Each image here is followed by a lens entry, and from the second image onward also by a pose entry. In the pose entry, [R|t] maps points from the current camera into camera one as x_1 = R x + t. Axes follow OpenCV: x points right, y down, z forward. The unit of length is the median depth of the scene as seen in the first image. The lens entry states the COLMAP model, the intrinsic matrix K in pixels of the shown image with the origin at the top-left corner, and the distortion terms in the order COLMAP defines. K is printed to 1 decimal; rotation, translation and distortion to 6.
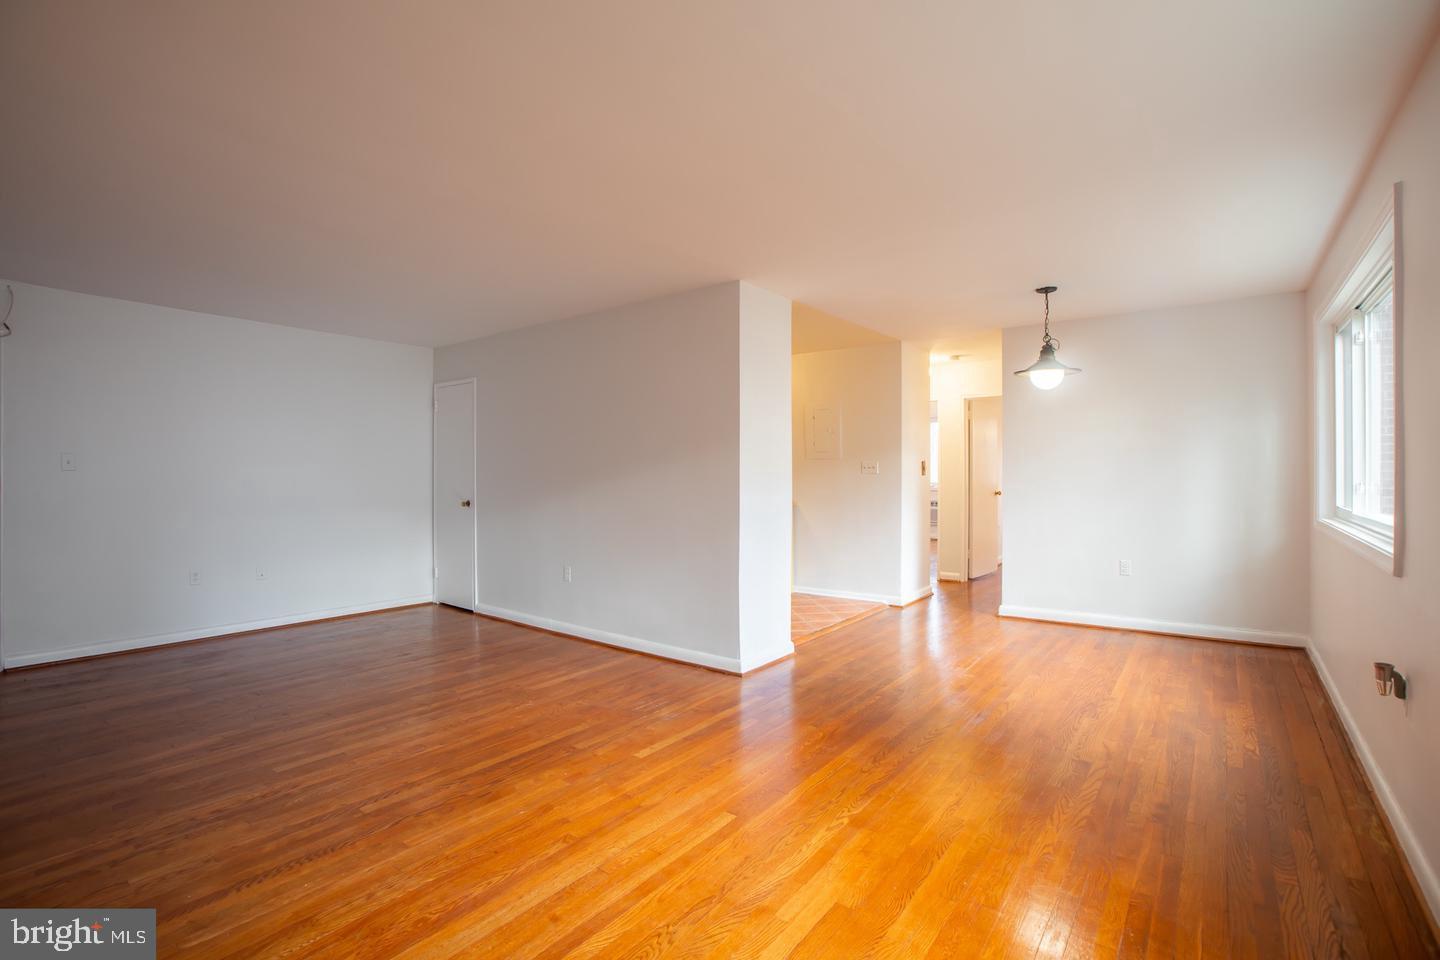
lens RADIAL K [[663.6, 0, 720.0], [0, 663.6, 480.0], [0, 0, 1]] dist [-0.025278, 0.000749]
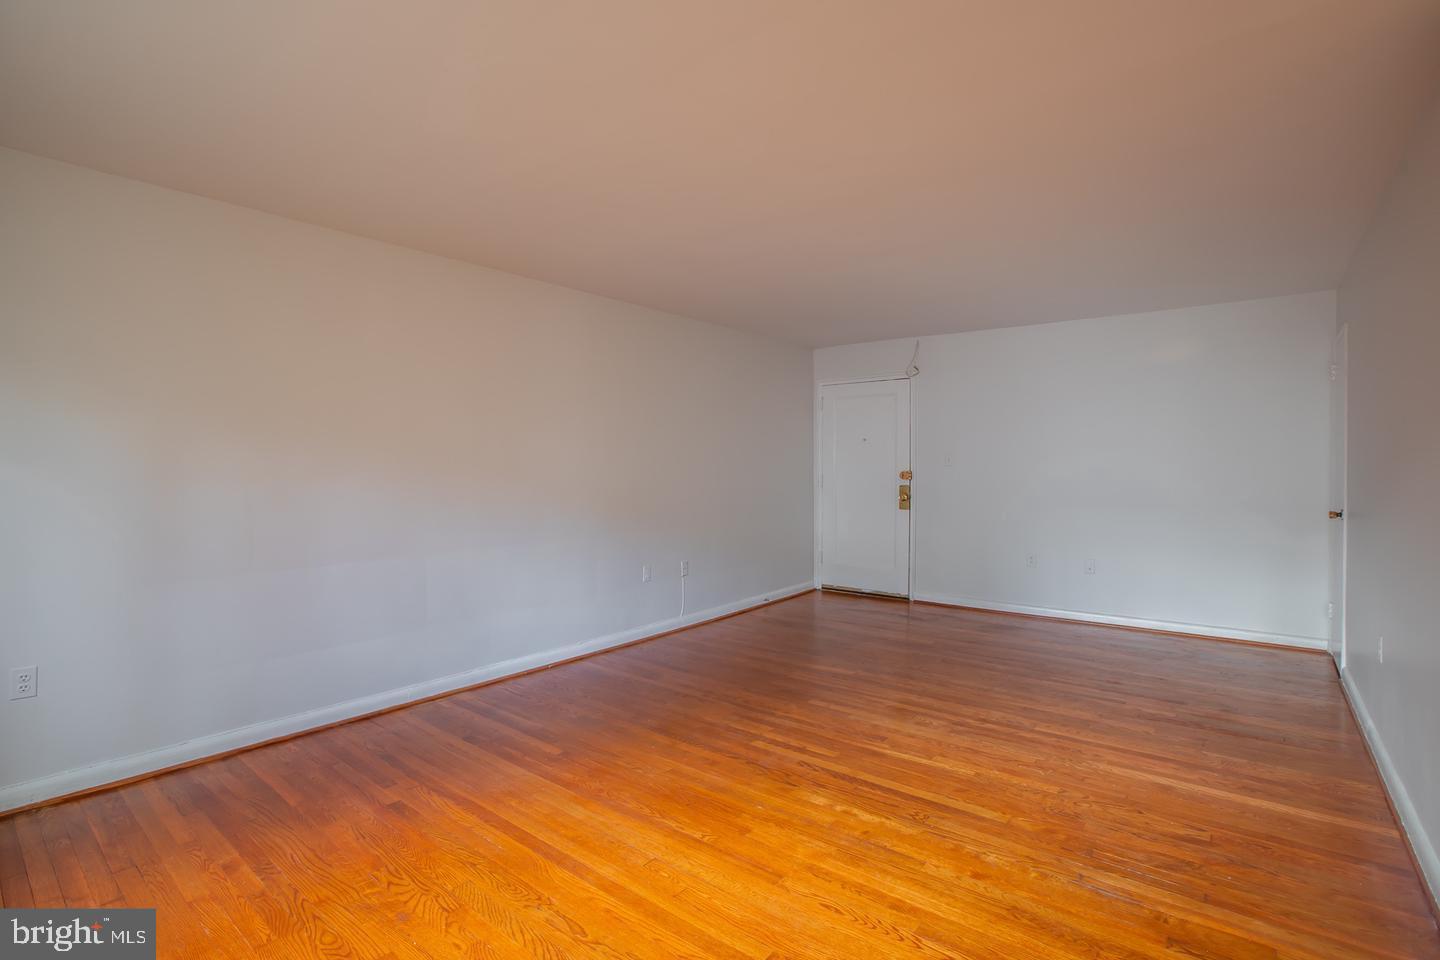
lens RADIAL K [[663.6, 0, 720.0], [0, 663.6, 480.0], [0, 0, 1]] dist [-0.025278, 0.000749]
pose [[-0.018467, 0.015032, -0.999716, 0.545554], [-0.004967, 0.999873, 0.015126, -0.010827], [0.999817, 0.005245, -0.018390, 0.733962]]
